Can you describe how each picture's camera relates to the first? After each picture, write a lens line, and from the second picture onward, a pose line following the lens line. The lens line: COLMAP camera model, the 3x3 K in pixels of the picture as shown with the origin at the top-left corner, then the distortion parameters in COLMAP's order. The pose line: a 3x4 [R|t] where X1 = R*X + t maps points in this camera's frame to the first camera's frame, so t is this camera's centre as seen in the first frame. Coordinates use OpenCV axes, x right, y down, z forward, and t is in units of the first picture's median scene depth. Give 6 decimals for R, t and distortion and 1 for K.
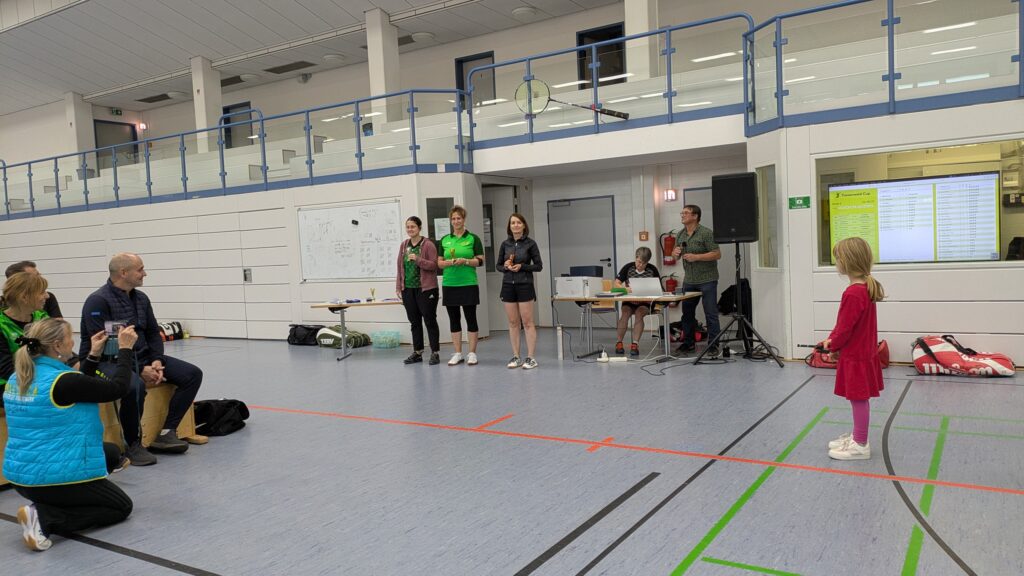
lens RADIAL K [[755.9, 0, 513.6], [0, 755.9, 282.4], [0, 0, 1]] dist [0.037582, -0.013291]
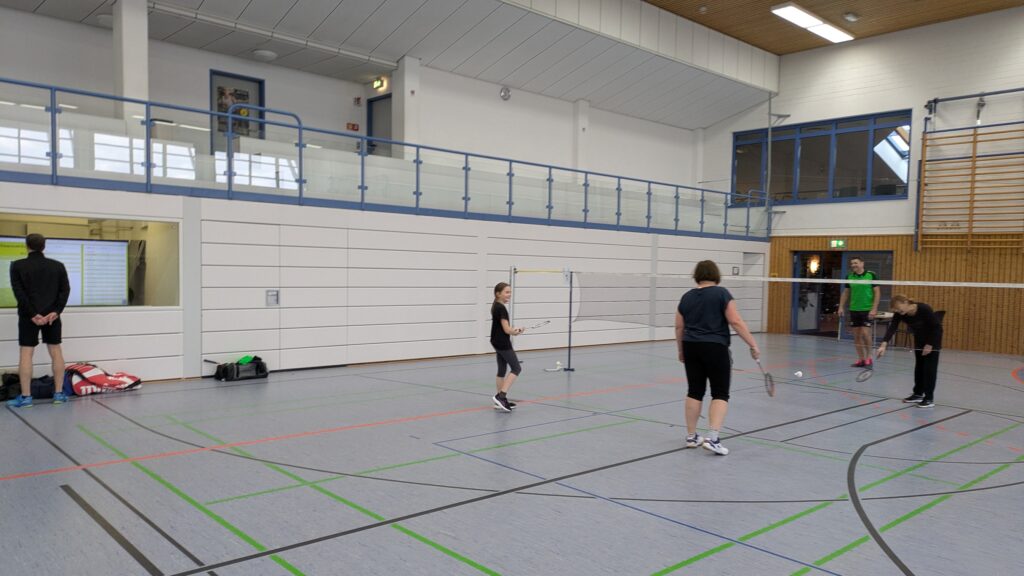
lens RADIAL K [[755.9, 0, 512.1], [0, 755.9, 292.2], [0, 0, 1]] dist [0.037582, -0.013291]
pose [[0.257036, 0.018839, 0.966218, -0.318434], [0.006259, 0.999757, -0.021158, -0.012156], [-0.966382, 0.011486, 0.256856, -0.011013]]
